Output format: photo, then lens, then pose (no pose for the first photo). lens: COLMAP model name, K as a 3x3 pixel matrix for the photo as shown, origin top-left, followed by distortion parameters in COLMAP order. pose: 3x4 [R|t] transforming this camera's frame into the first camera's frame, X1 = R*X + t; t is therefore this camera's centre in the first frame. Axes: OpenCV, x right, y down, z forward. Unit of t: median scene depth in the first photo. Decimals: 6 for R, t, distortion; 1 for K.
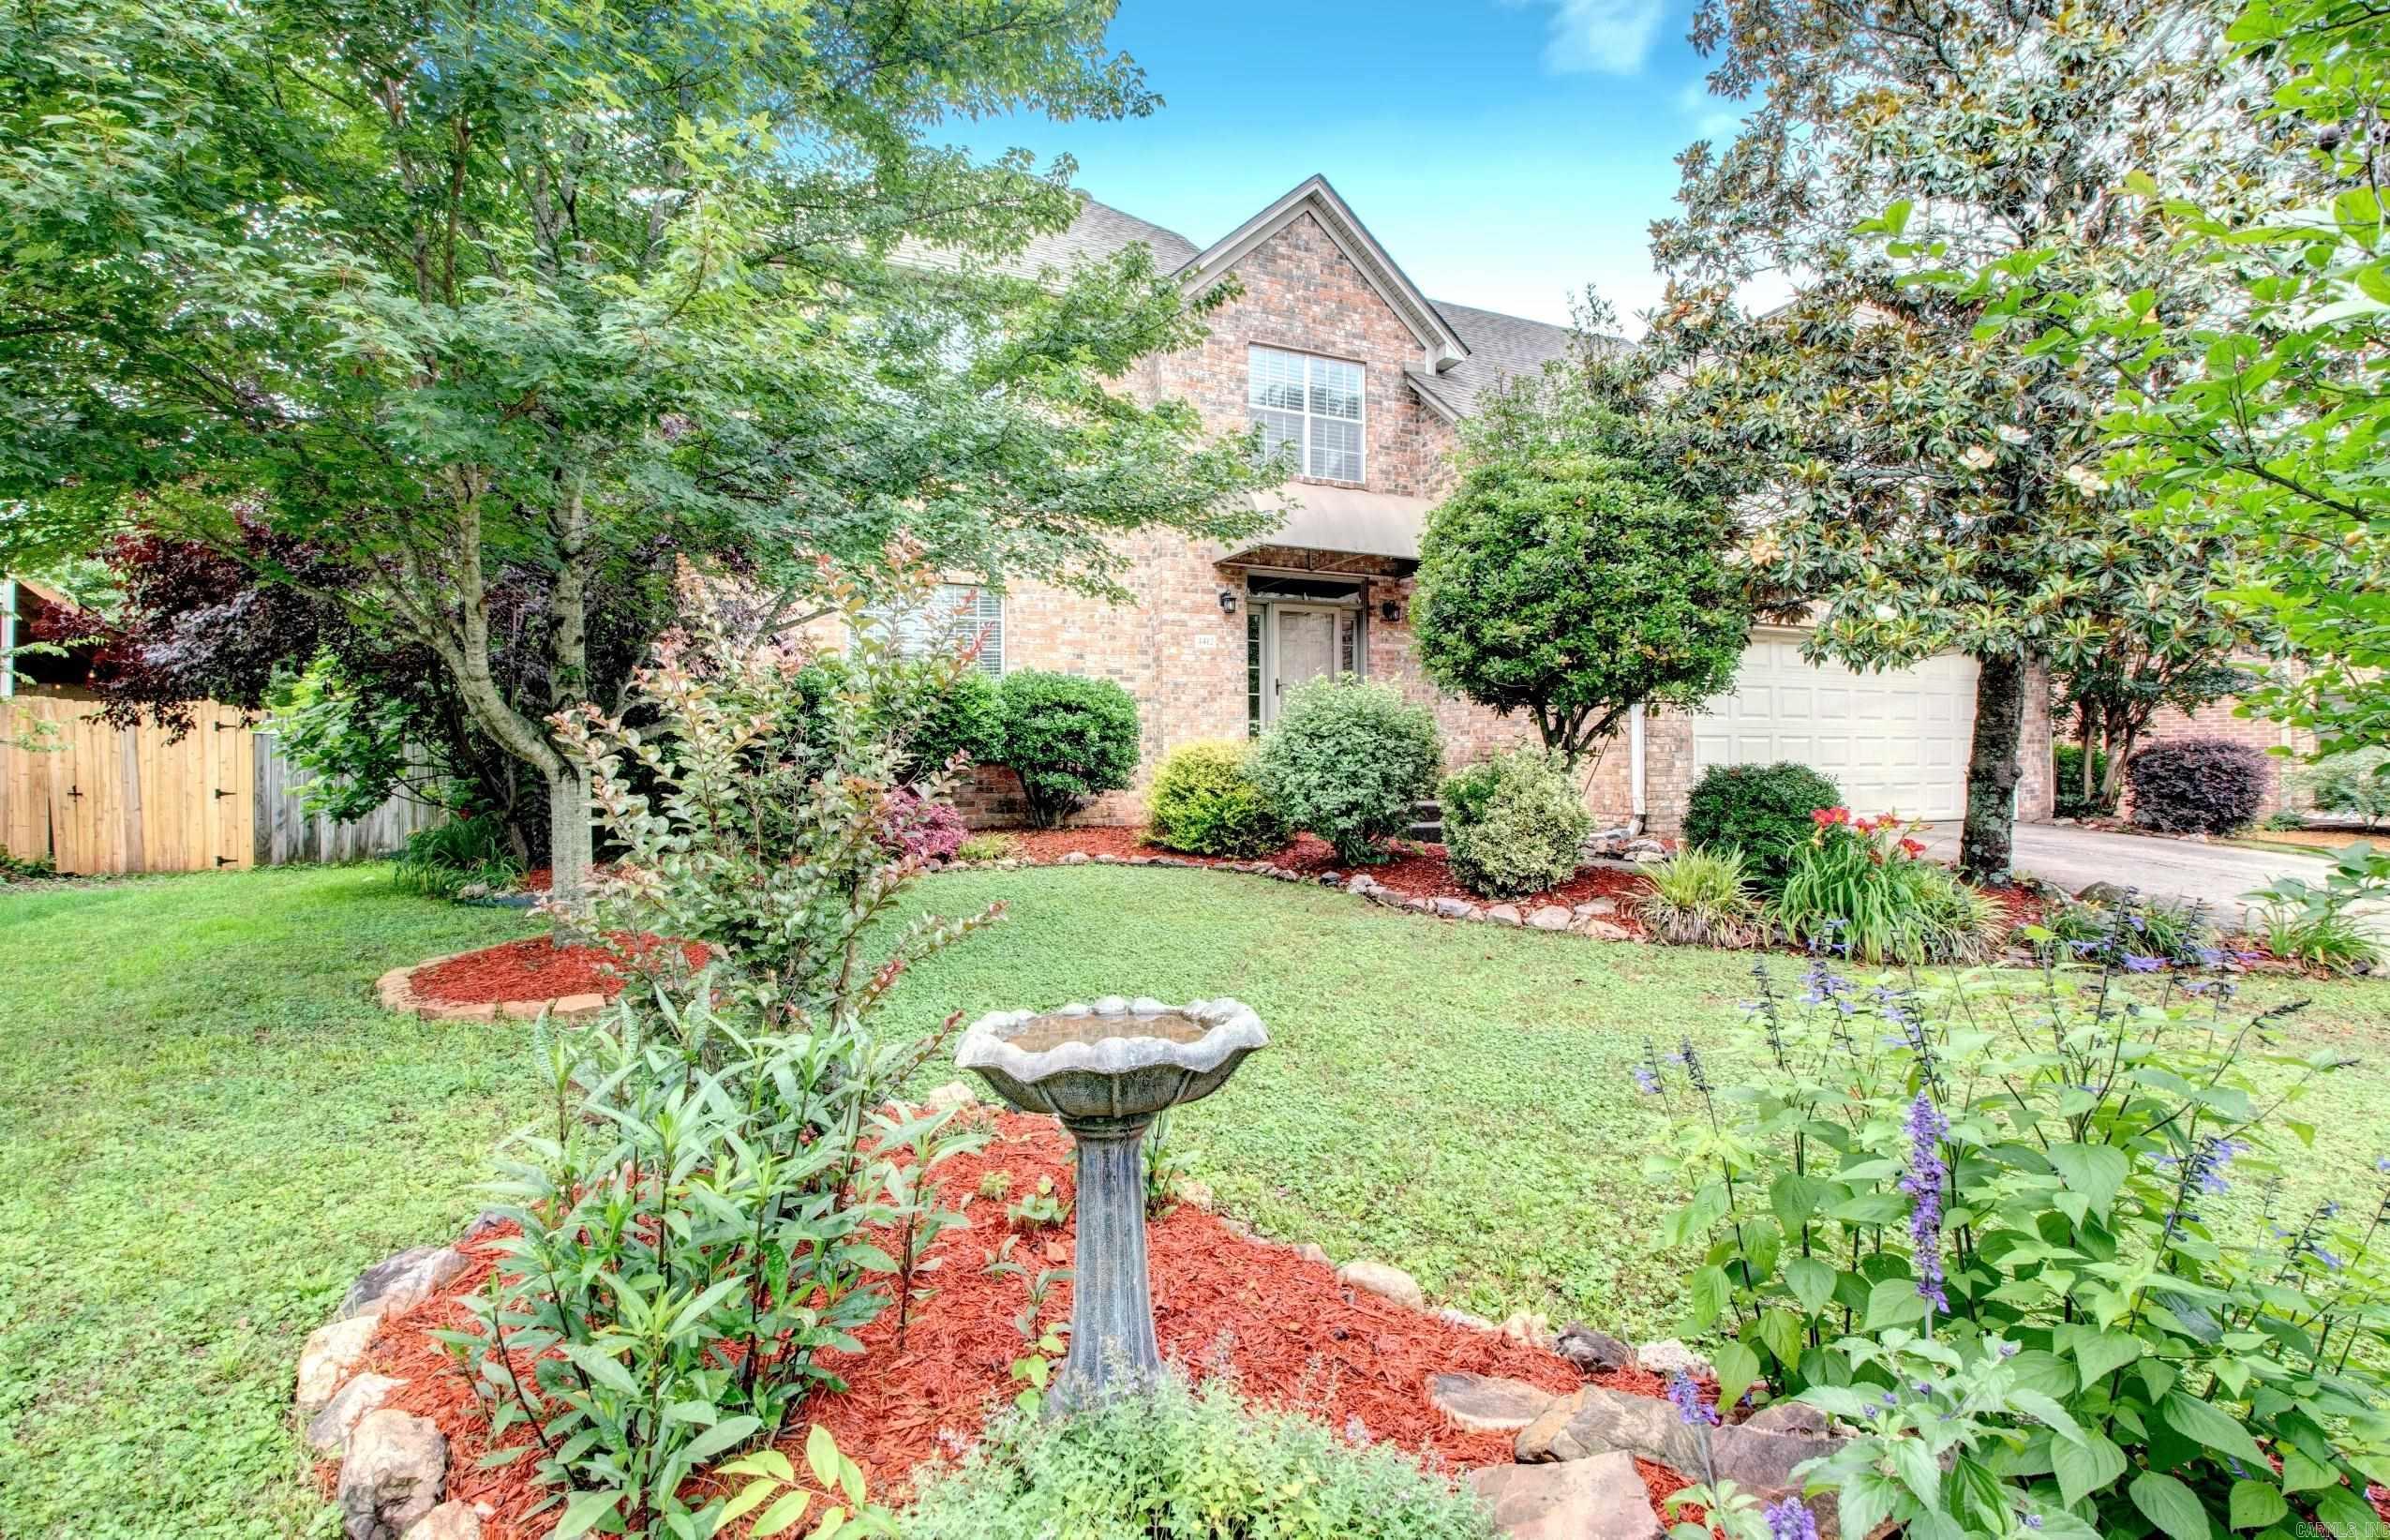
lens RADIAL K [[1112.7, 0, 1189.8], [0, 1112.7, 756.5], [0, 0, 1]] dist [0.012318, -0.024971]
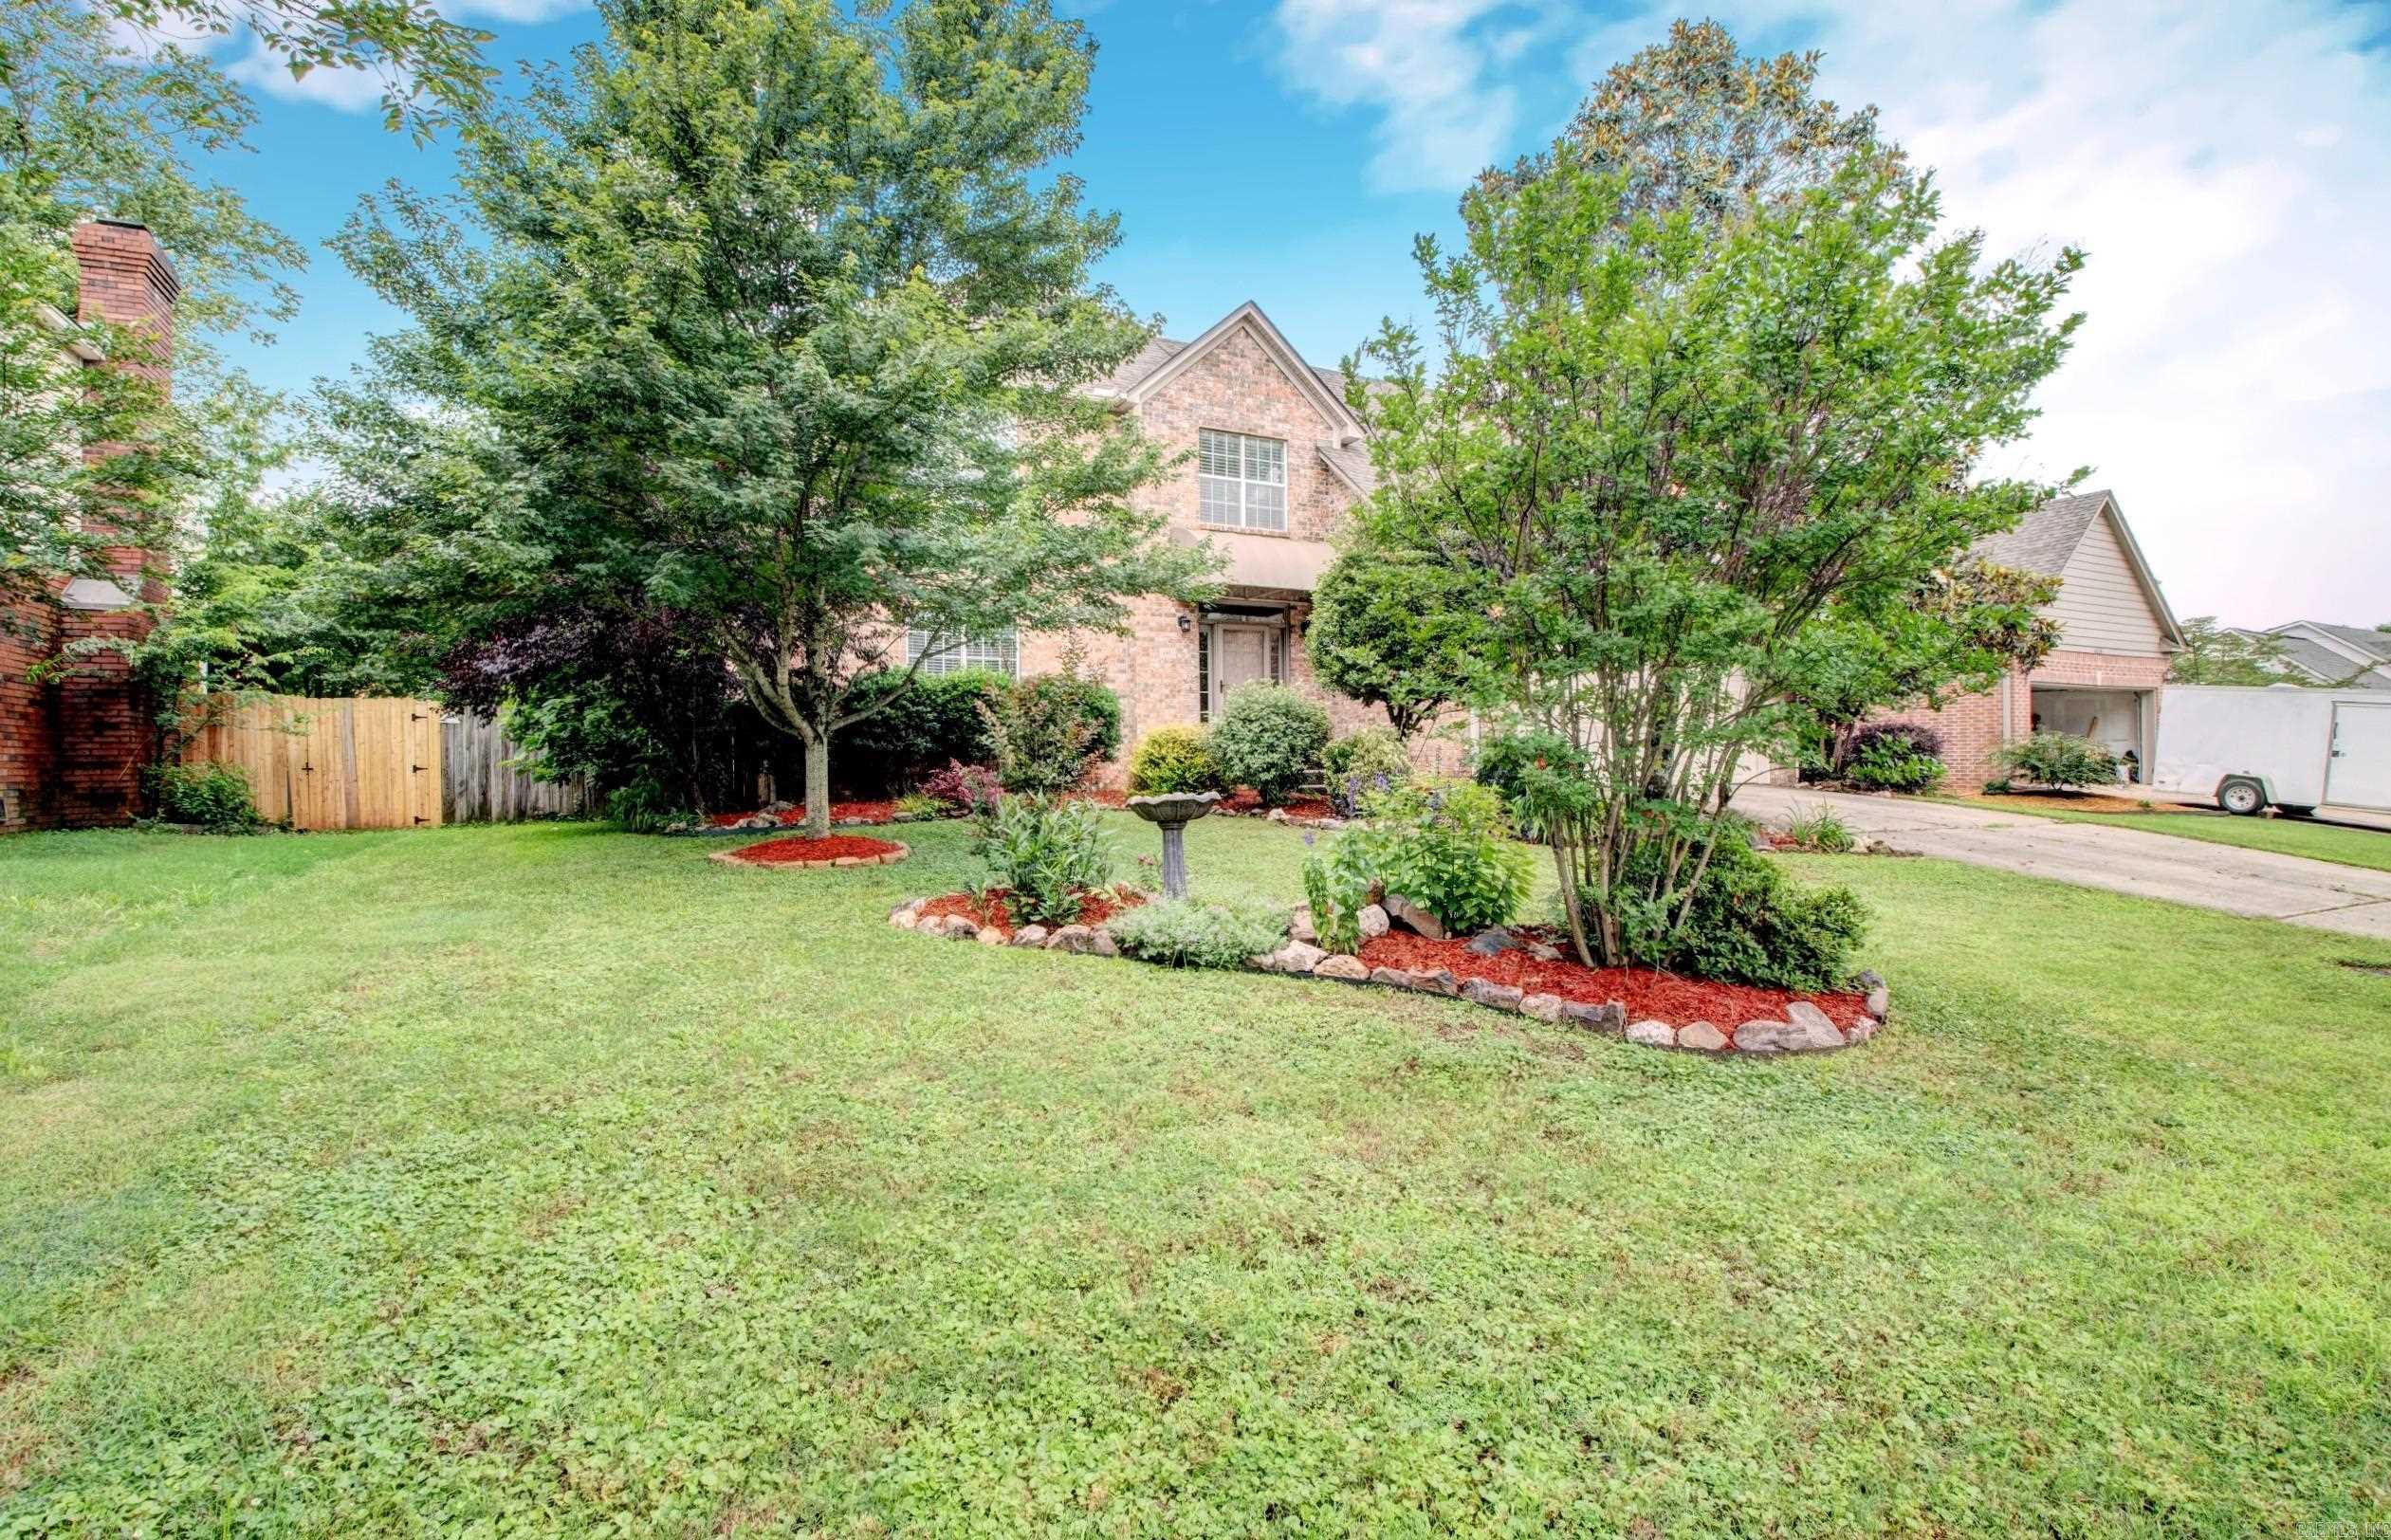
lens RADIAL K [[1113.1, 0, 1190.3], [0, 1113.1, 756.5], [0, 0, 1]] dist [0.012318, -0.024971]
pose [[0.998680, -0.003612, 0.051228, -0.039926], [0.003401, 0.999985, 0.004216, 0.022971], [-0.051243, -0.004037, 0.998678, -0.484087]]
